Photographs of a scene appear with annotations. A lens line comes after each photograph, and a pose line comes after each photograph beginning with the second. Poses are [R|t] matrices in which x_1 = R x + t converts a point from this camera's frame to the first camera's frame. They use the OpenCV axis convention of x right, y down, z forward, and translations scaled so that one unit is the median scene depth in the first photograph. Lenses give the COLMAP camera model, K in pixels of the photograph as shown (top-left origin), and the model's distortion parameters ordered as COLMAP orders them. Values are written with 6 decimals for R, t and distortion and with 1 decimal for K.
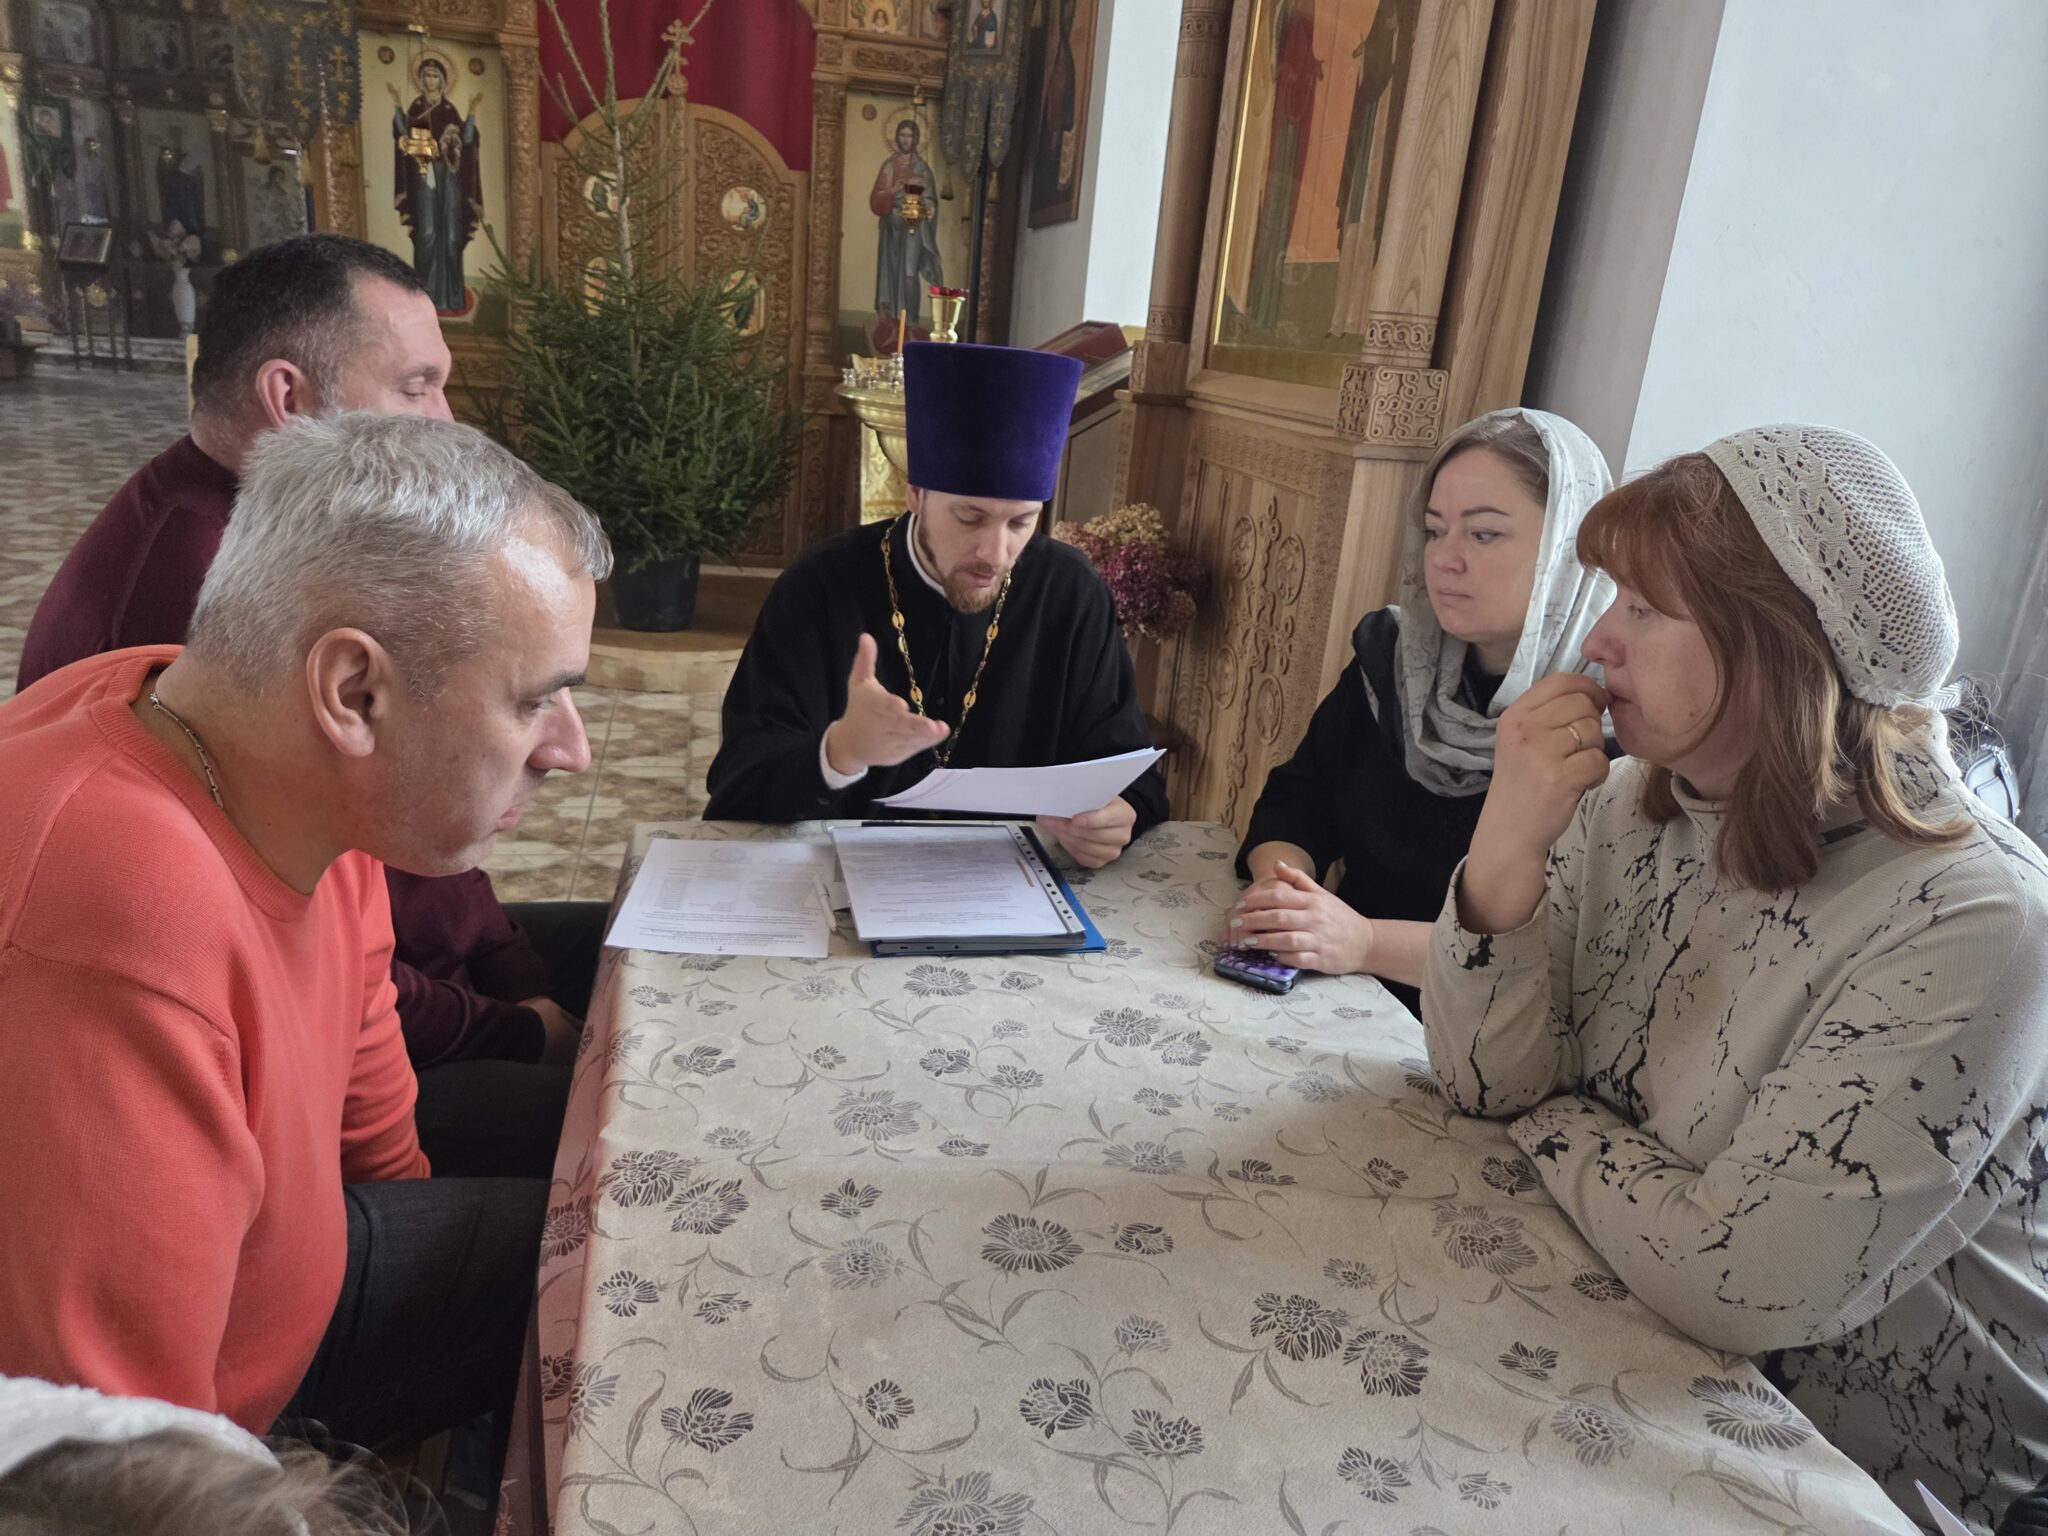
lens RADIAL K [[1368.4, 0, 1022.2], [0, 1368.4, 865.8], [0, 0, 1]] dist [-0.032767, -0.026299]
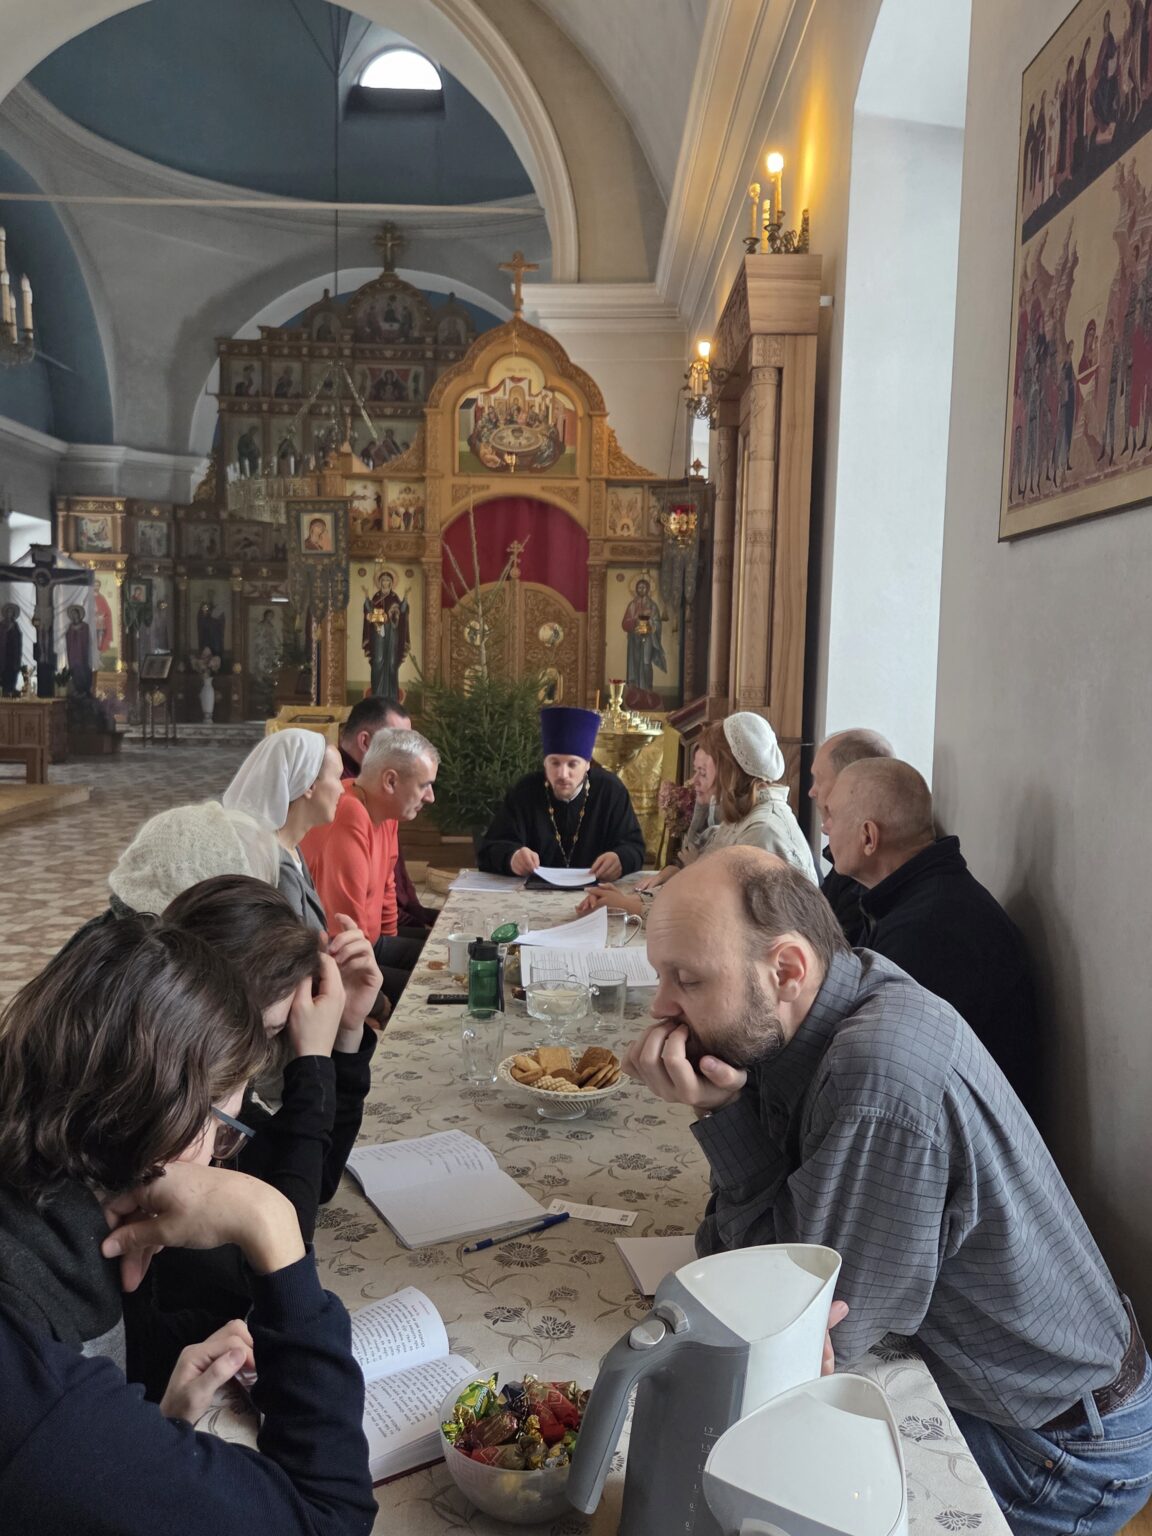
lens RADIAL K [[1175.0, 0, 576.0], [0, 1175.0, 768.0], [0, 0, 1]] dist [-0.296531, -0.001209]
pose [[0.976553, -0.065821, -0.204969, 0.125076], [0.002197, 0.955110, -0.296242, 0.128888], [0.215267, 0.288845, 0.932860, -0.357087]]
